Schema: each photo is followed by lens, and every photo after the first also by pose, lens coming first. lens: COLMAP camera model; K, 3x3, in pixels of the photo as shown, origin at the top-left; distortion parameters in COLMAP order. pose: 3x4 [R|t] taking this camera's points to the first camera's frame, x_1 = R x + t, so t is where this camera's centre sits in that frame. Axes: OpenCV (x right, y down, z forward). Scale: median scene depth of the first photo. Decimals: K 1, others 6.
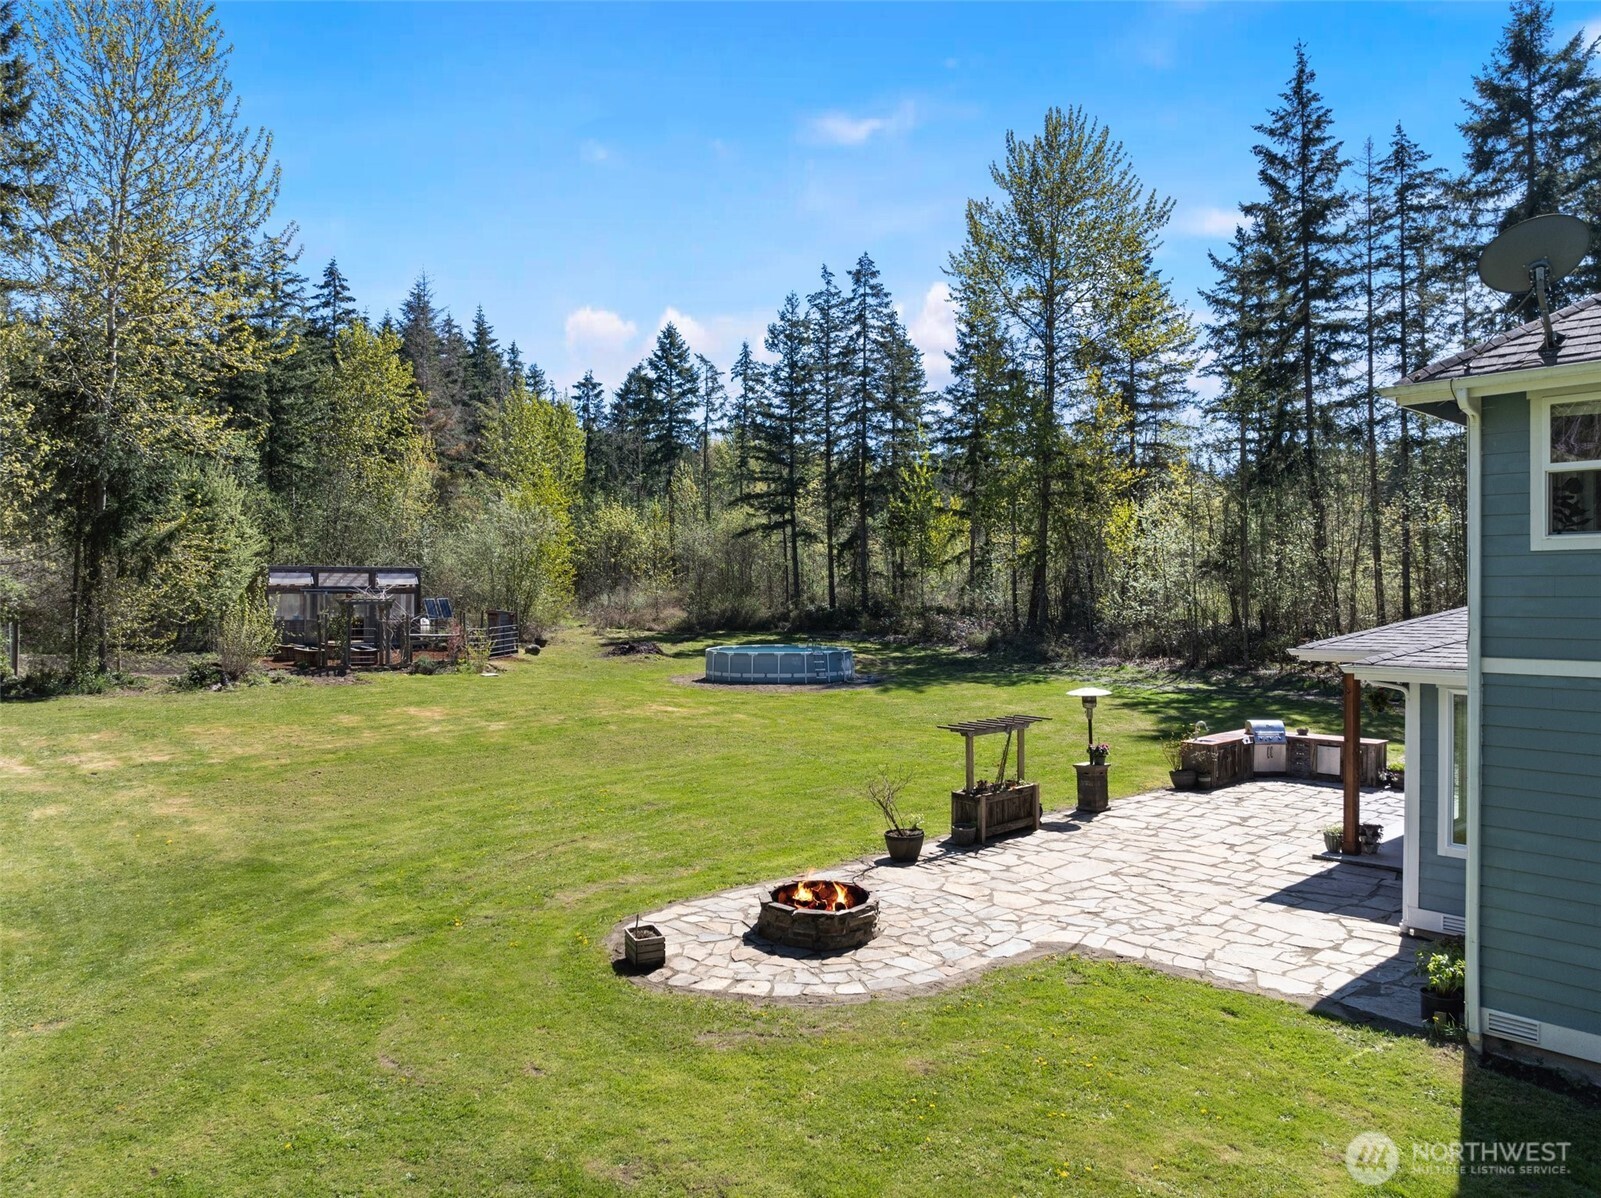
lens RADIAL K [[1179.8, 0, 777.5], [0, 1179.8, 601.6], [0, 0, 1]] dist [-0.006760, -0.001203]
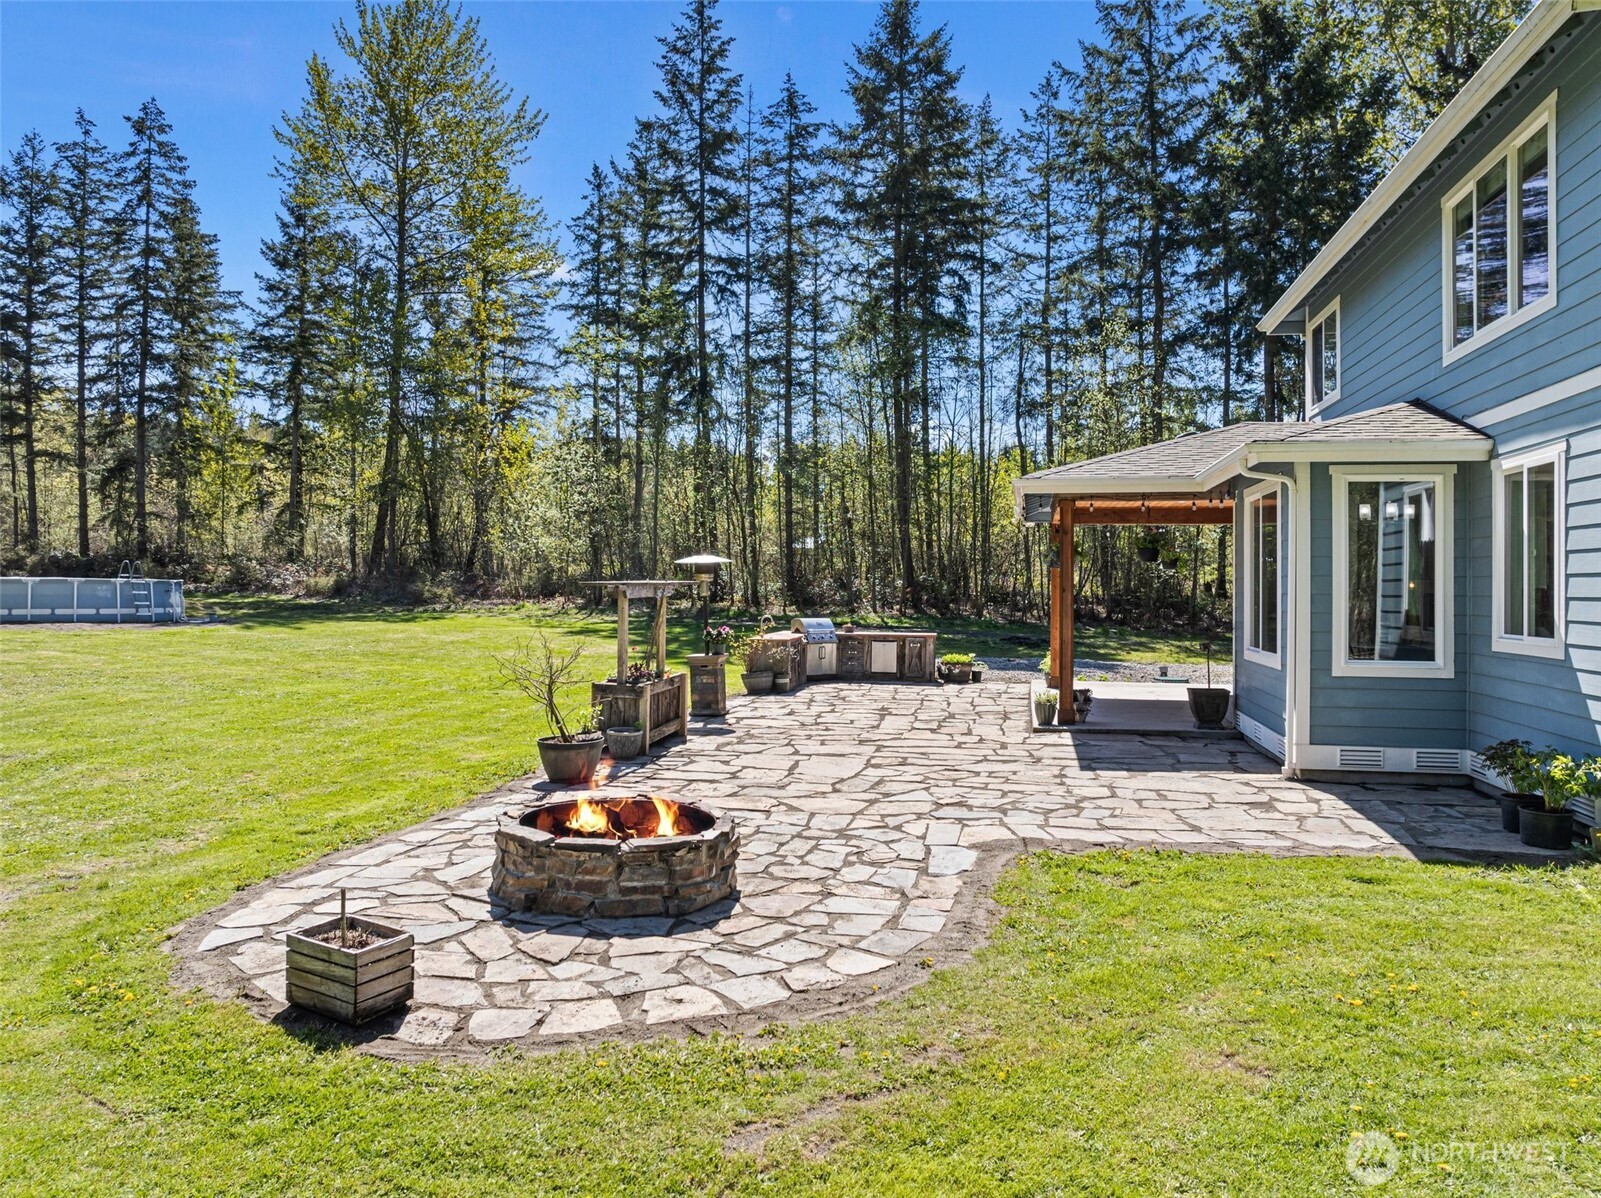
lens RADIAL K [[1156.6, 0, 800.5], [0, 1156.6, 599.0], [0, 0, 1]] dist [-0.033477, 0.012249]
pose [[0.783693, 0.005523, 0.621124, -0.081737], [-0.003047, 0.999983, -0.005047, 0.056838], [-0.621141, 0.002063, 0.783696, 0.202410]]
